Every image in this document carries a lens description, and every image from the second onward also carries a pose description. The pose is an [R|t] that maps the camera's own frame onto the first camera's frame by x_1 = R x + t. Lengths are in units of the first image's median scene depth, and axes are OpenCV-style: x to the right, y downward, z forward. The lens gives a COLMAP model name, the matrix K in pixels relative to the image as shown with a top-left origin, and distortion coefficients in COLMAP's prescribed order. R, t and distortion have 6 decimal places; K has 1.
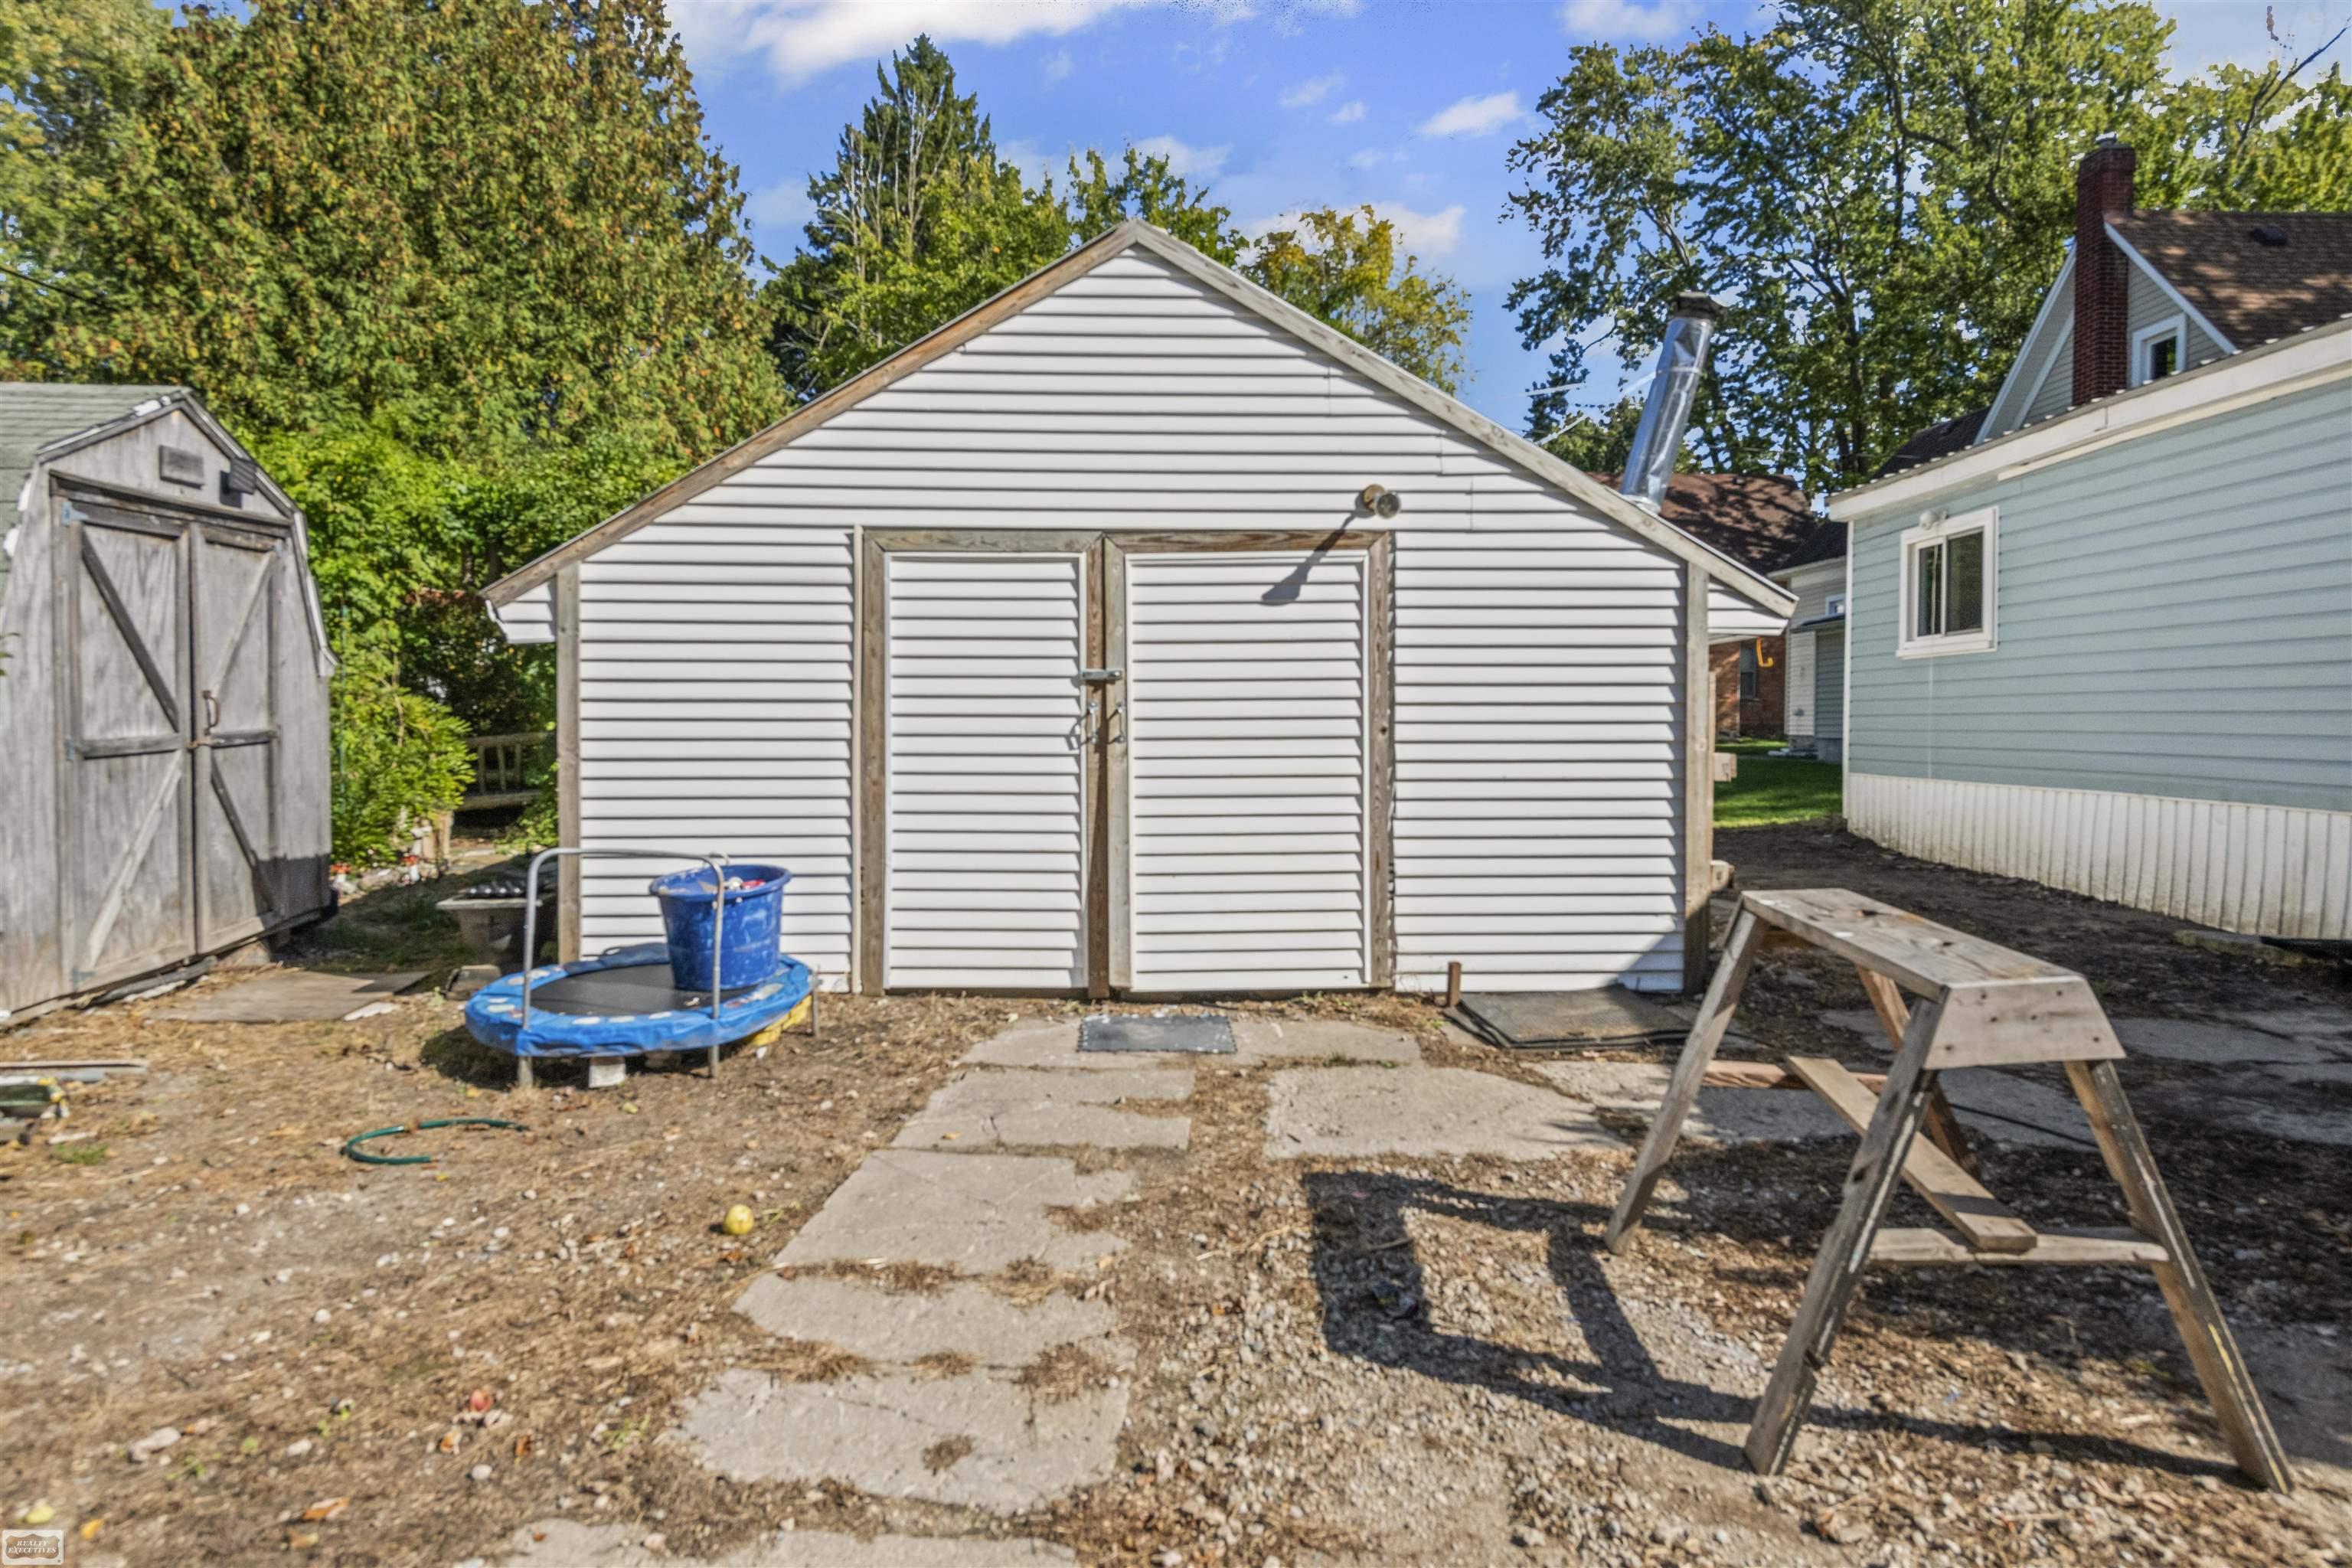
lens RADIAL K [[1367.3, 0, 1171.8], [0, 1367.3, 749.4], [0, 0, 1]] dist [0.002437, -0.001783]
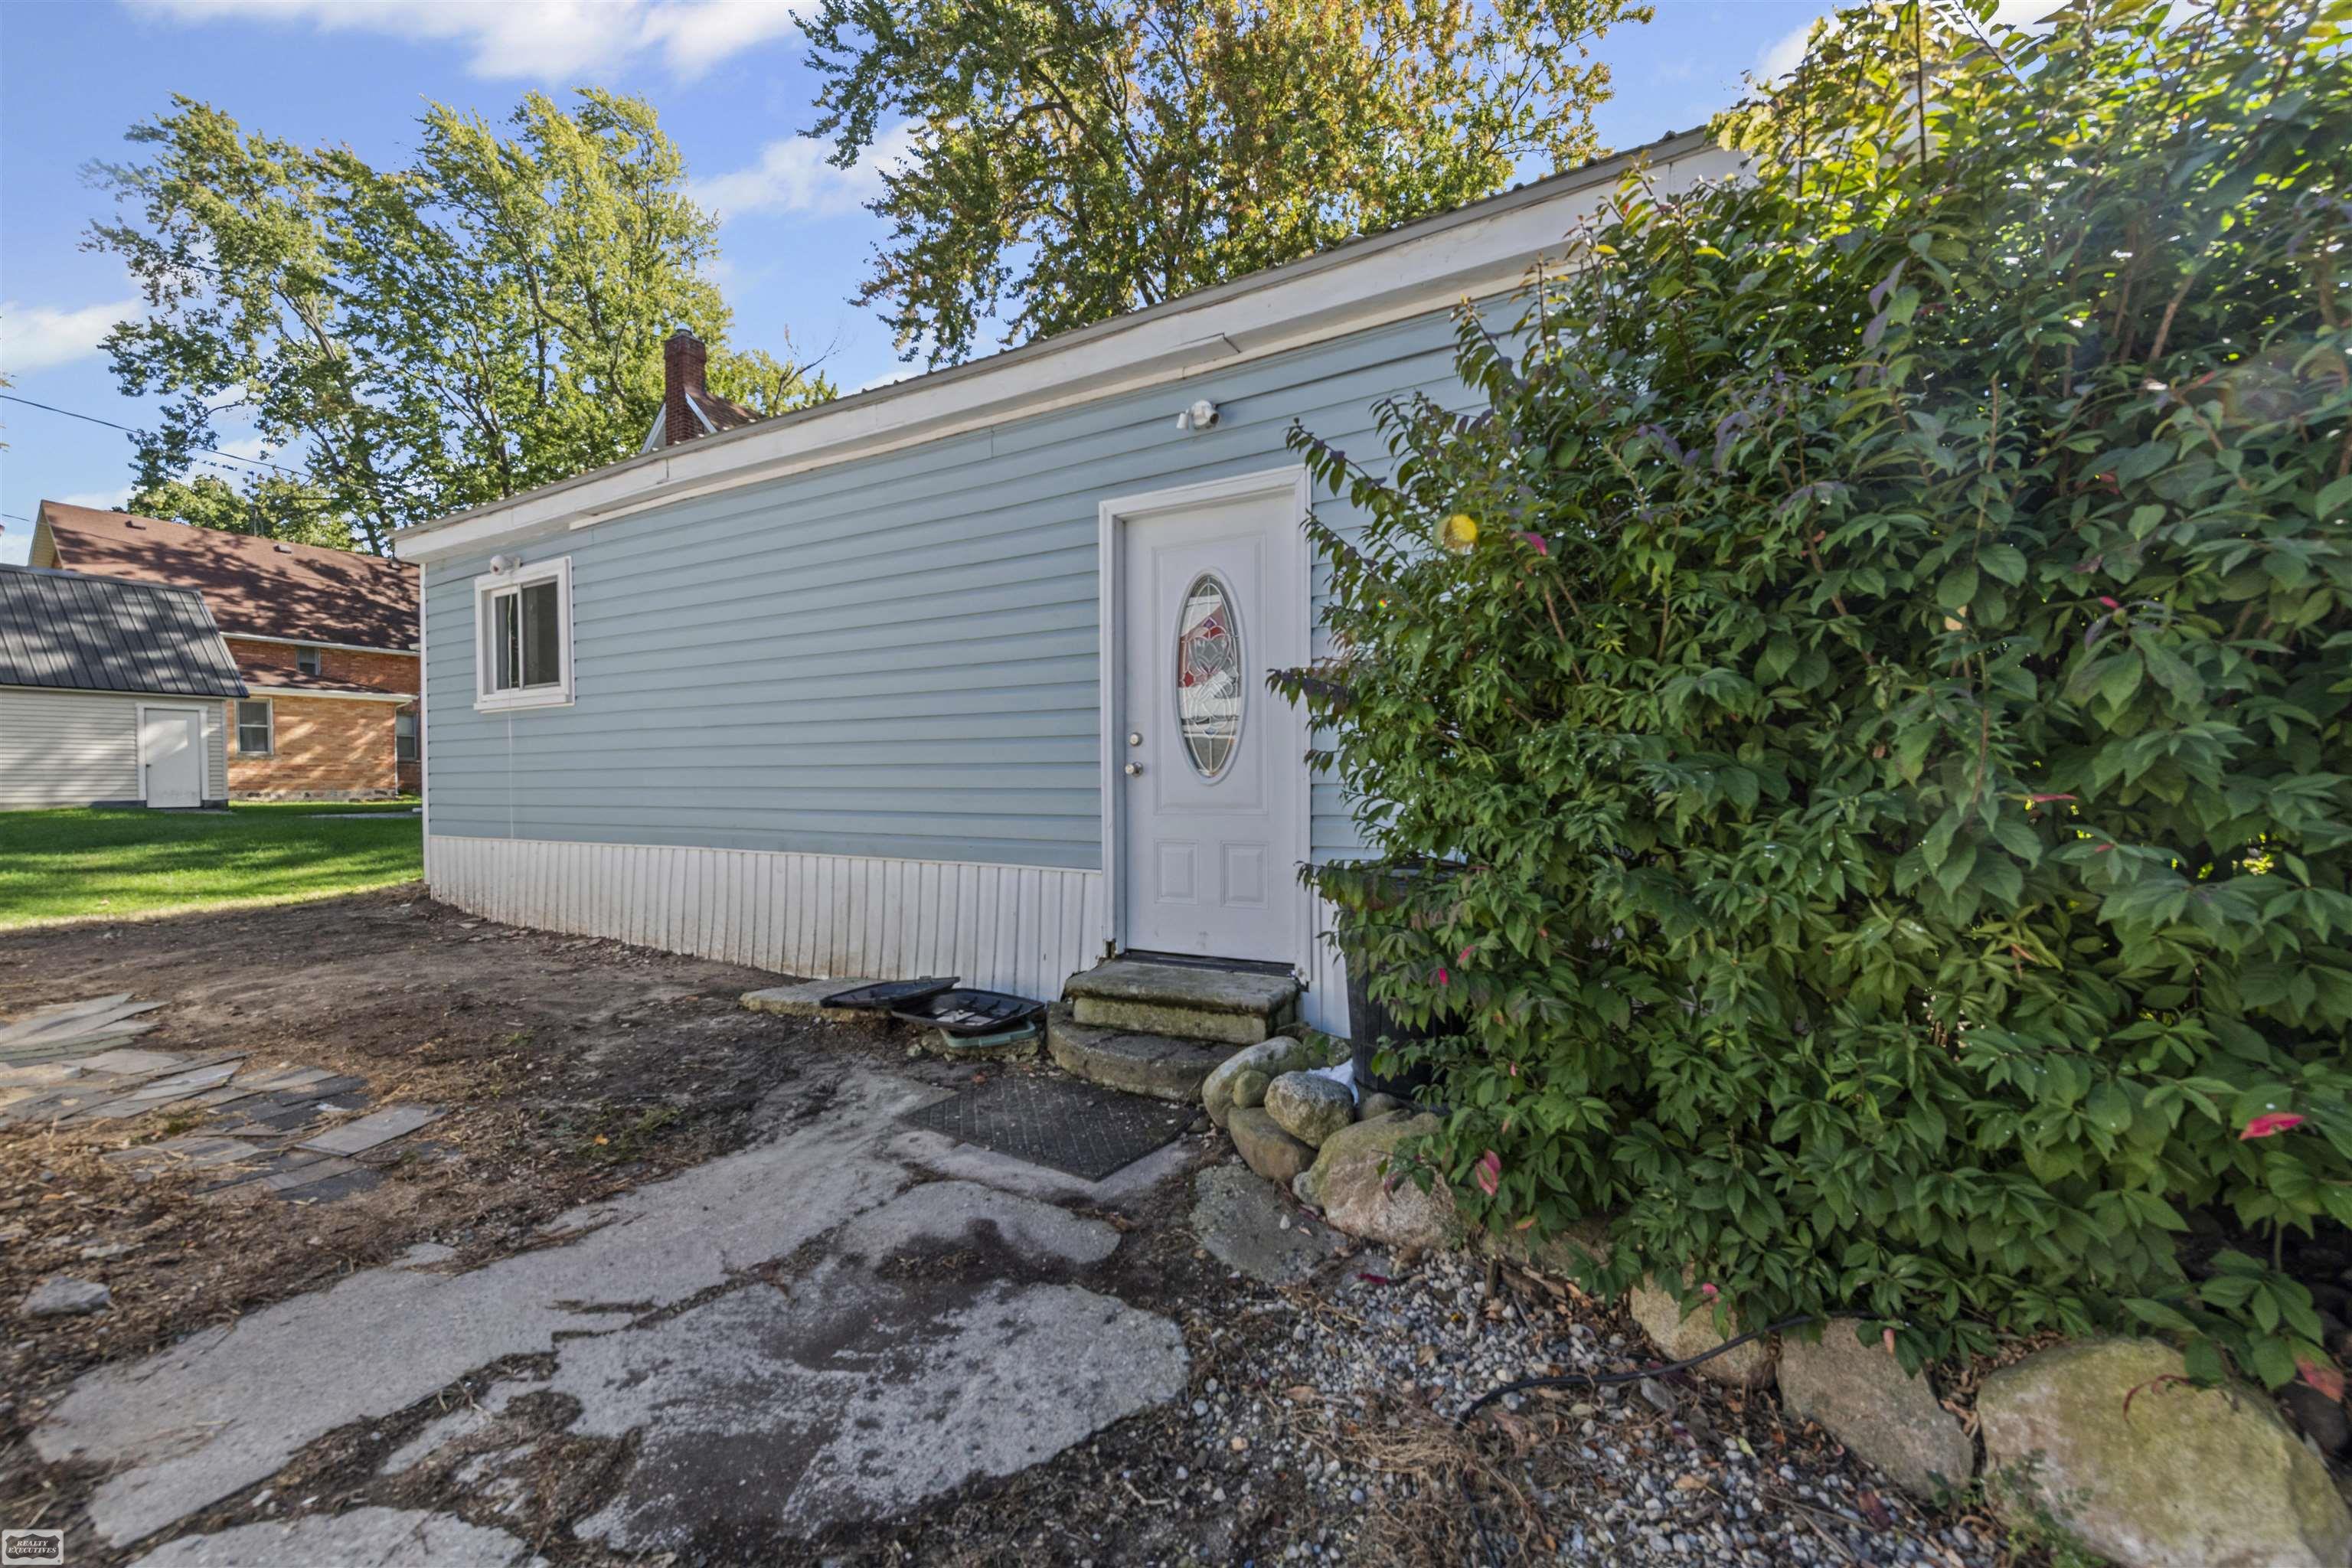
lens RADIAL K [[927.1, 0, 1176.0], [0, 927.1, 784.0], [0, 0, 1]] dist [0.015939, -0.000460]
pose [[0.487254, -0.016347, 0.873107, 0.061564], [0.028237, 0.999597, 0.002957, -0.001515], [-0.872803, 0.023213, 0.487520, 0.081001]]
